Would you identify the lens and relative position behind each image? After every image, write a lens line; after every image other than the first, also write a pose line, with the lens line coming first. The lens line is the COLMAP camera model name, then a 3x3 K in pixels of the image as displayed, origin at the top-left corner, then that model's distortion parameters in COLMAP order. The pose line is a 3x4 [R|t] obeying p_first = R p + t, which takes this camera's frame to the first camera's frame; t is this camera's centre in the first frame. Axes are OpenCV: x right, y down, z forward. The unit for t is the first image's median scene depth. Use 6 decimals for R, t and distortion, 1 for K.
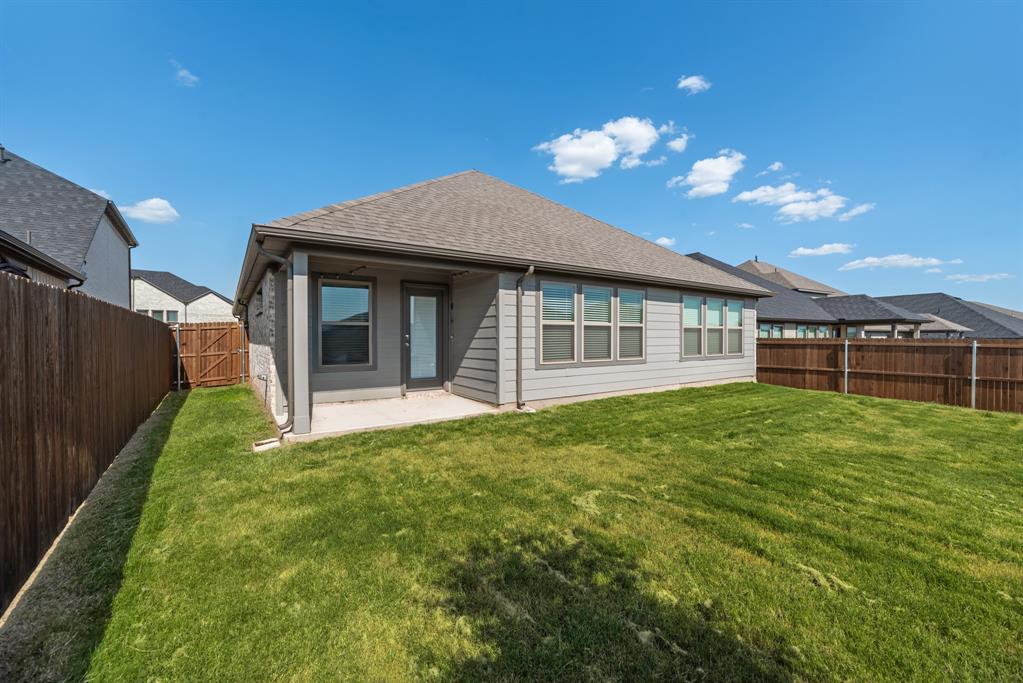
lens RADIAL K [[416.4, 0, 510.8], [0, 416.4, 342.3], [0, 0, 1]] dist [0.000252, 0.000046]
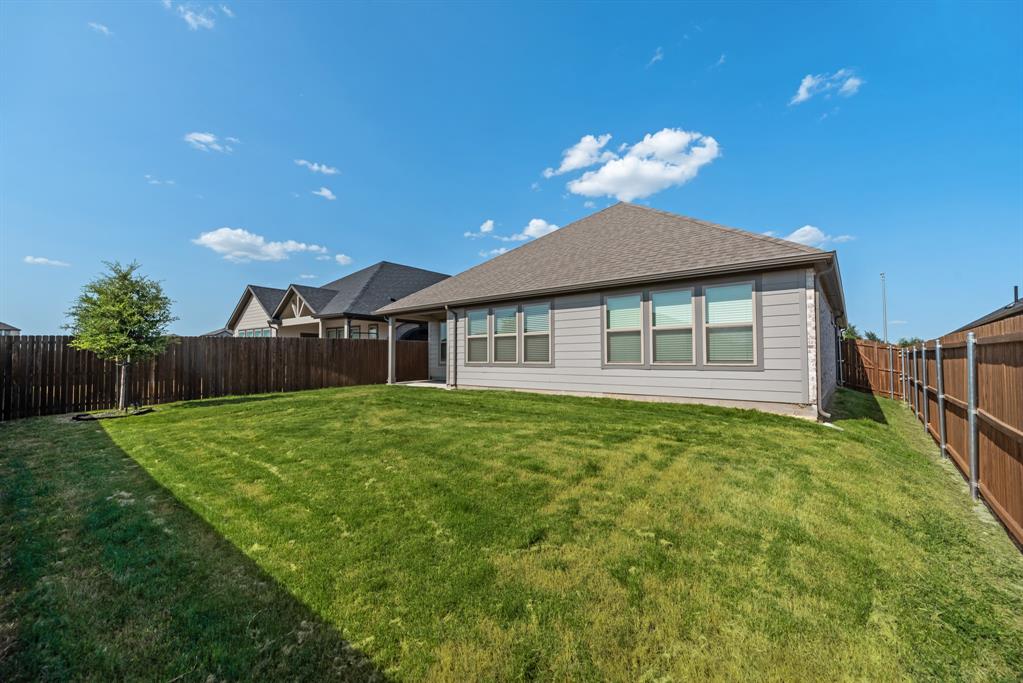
lens RADIAL K [[416.4, 0, 512.9], [0, 416.4, 342.9], [0, 0, 1]] dist [0.000252, 0.000046]
pose [[0.244656, -0.027349, -0.969224, 1.663549], [-0.000892, 0.999595, -0.028431, 0.020736], [0.969610, 0.007820, 0.244532, 0.776920]]
